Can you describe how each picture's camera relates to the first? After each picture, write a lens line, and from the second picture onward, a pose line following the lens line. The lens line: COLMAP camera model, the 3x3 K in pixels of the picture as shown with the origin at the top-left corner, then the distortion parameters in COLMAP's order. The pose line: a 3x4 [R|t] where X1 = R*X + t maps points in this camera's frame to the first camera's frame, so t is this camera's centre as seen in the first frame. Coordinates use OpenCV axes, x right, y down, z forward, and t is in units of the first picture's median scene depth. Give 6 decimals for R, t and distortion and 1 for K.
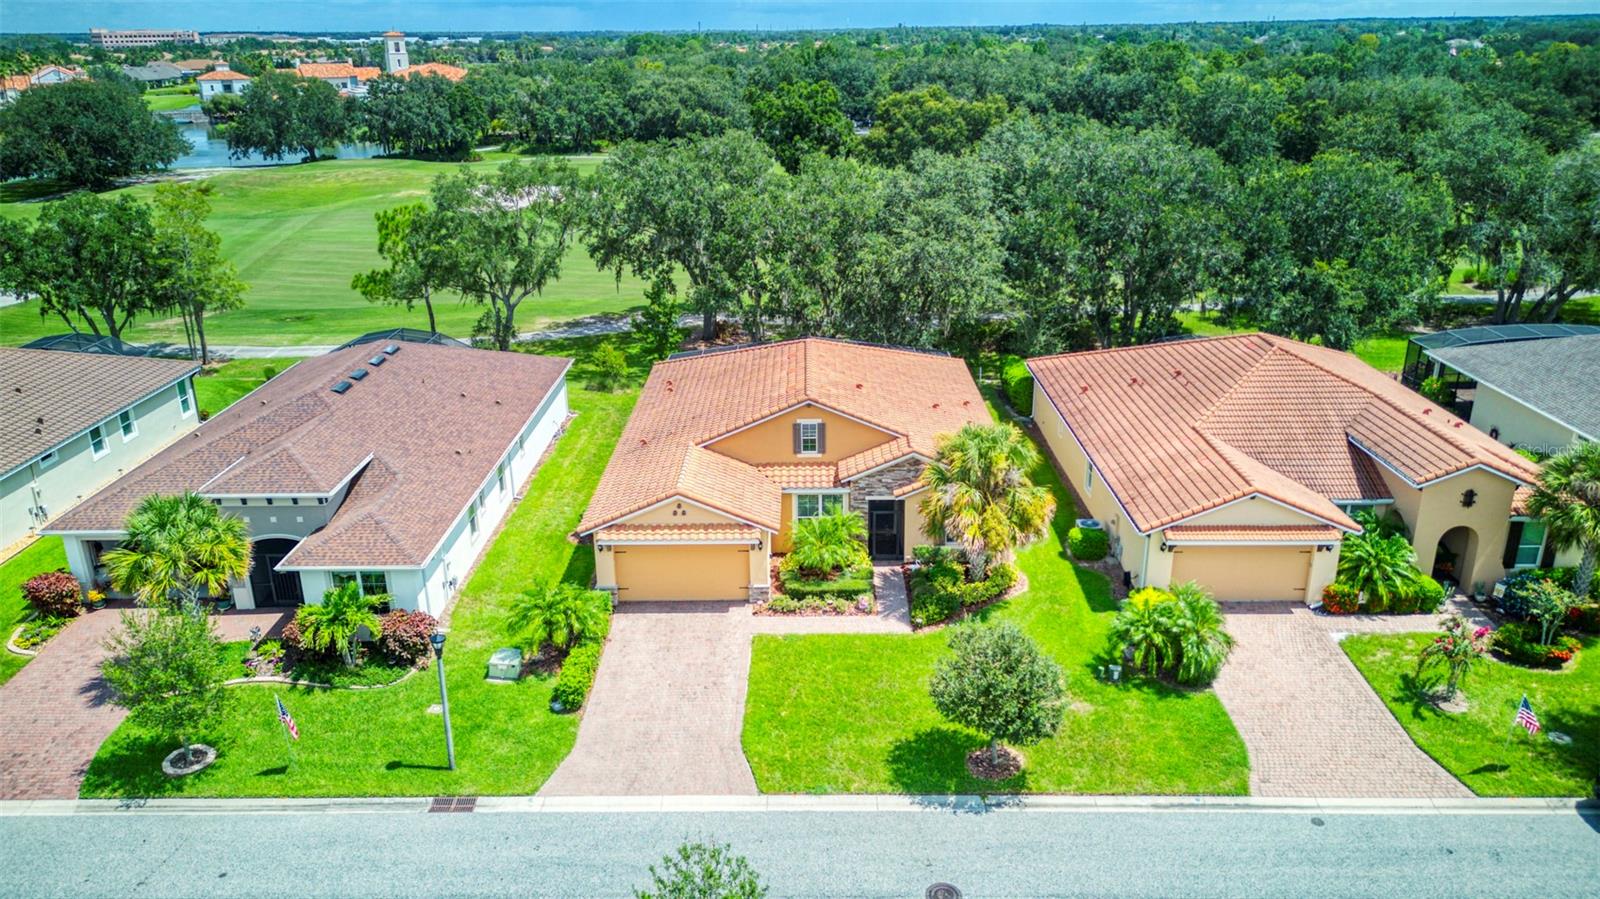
lens RADIAL K [[1132.4, 0, 800.0], [0, 1132.4, 449.5], [0, 0, 1]] dist [0.080023, -0.082558]
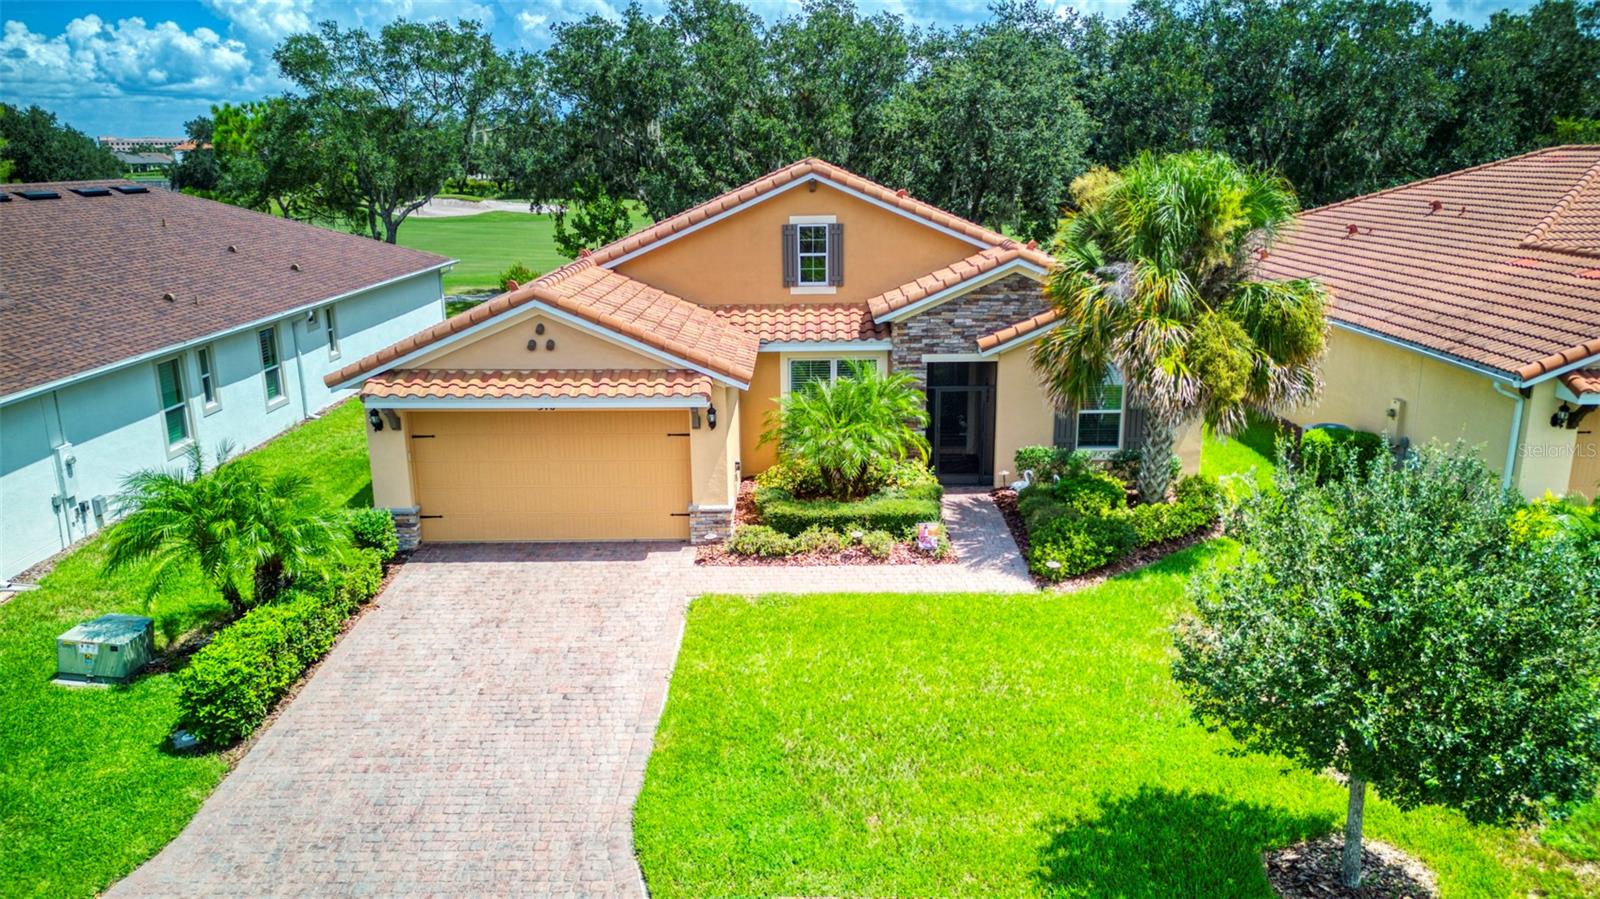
lens RADIAL K [[1132.4, 0, 800.0], [0, 1132.4, 449.5], [0, 0, 1]] dist [0.080023, -0.082558]
pose [[1.000000, 0.000546, 0.000022, 0.002322], [-0.000541, 0.994855, -0.101309, 0.143087], [-0.000077, 0.101309, 0.994855, 0.510003]]
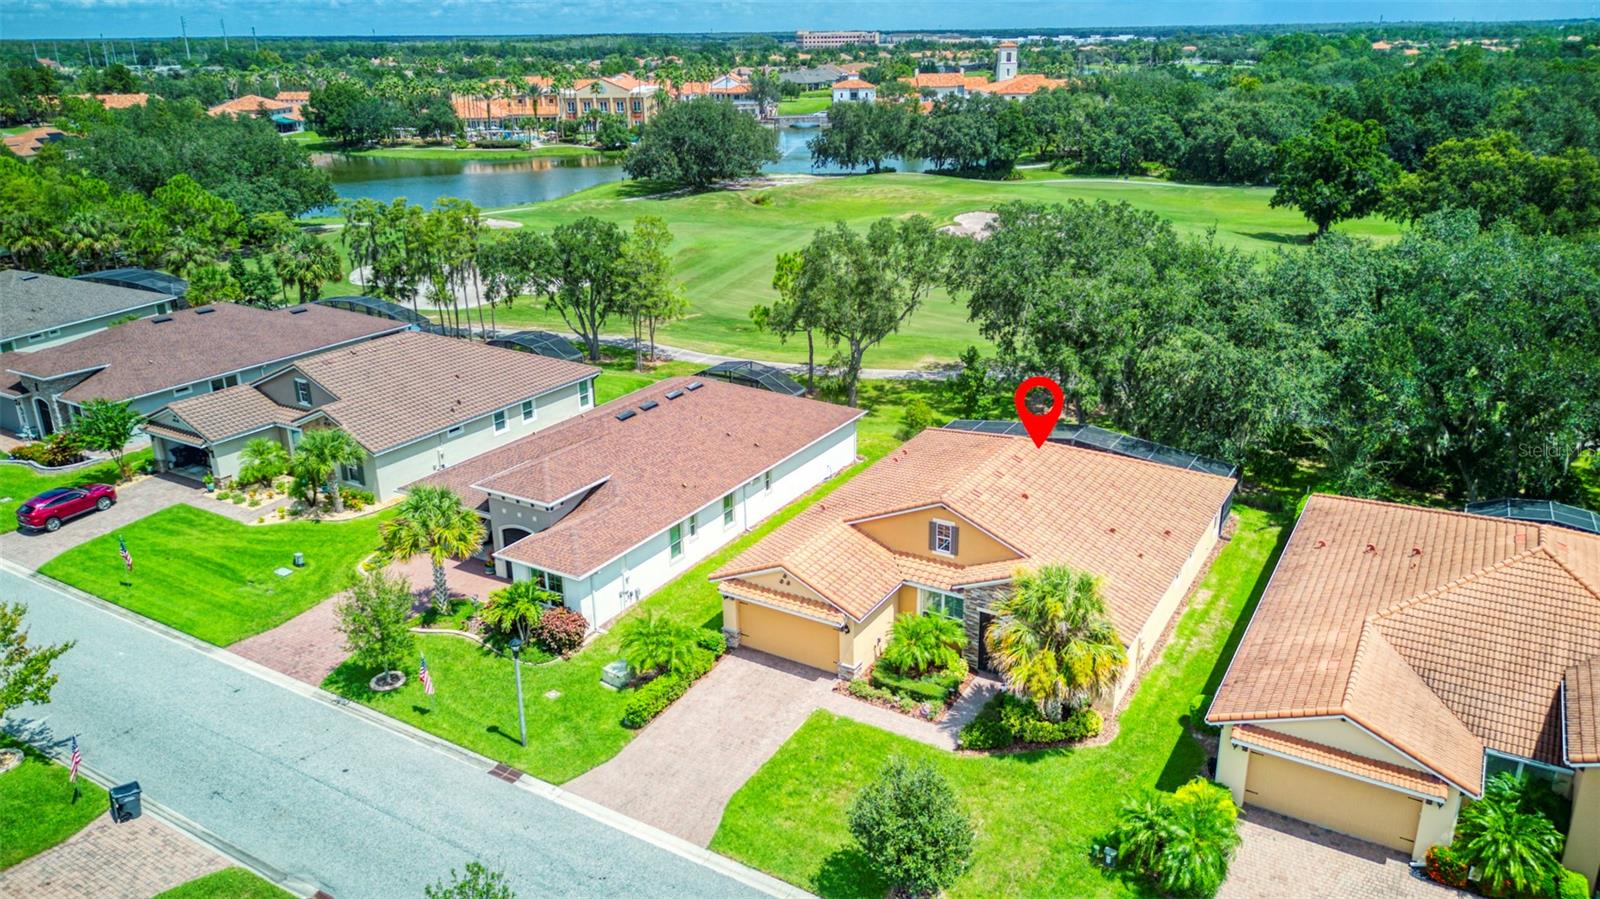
lens RADIAL K [[1151.6, 0, 792.3], [0, 1151.6, 437.7], [0, 0, 1]] dist [0.082434, -0.105083]
pose [[0.857208, 0.170334, -0.485984, 0.411417], [-0.174094, 0.984003, 0.037808, -0.123528], [0.484650, 0.052197, 0.873149, 0.006859]]
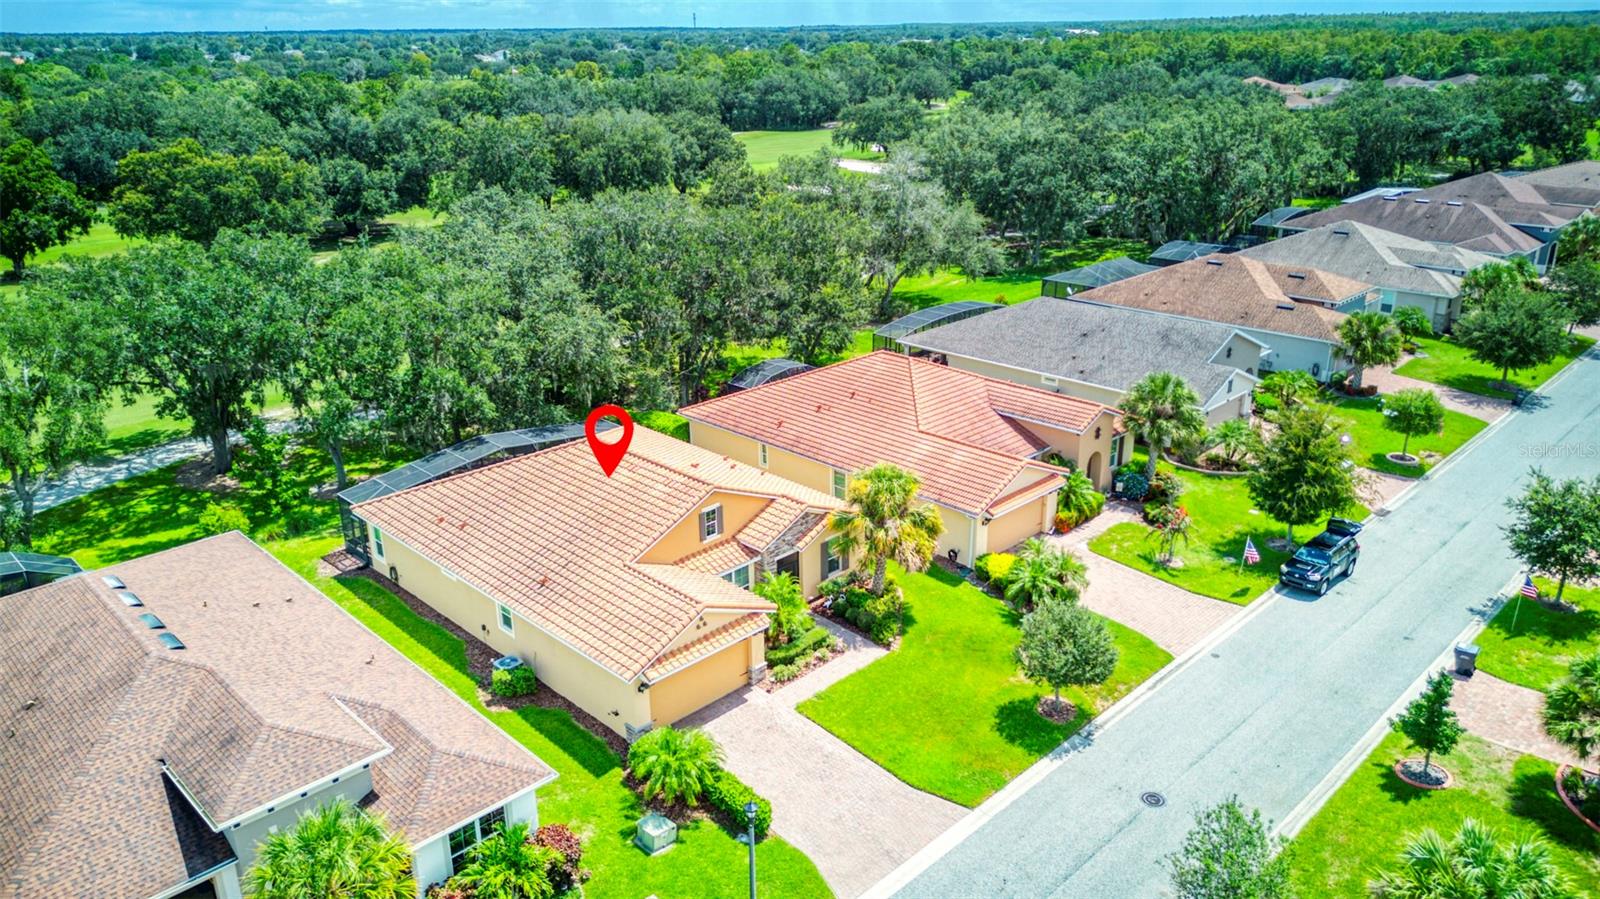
lens RADIAL K [[1132.4, 0, 800.0], [0, 1132.4, 449.5], [0, 0, 1]] dist [0.080023, -0.082558]
pose [[0.705493, -0.244241, 0.665302, -0.664814], [0.248725, 0.964358, 0.090278, -0.162385], [-0.663639, 0.101787, 0.741096, 0.157547]]
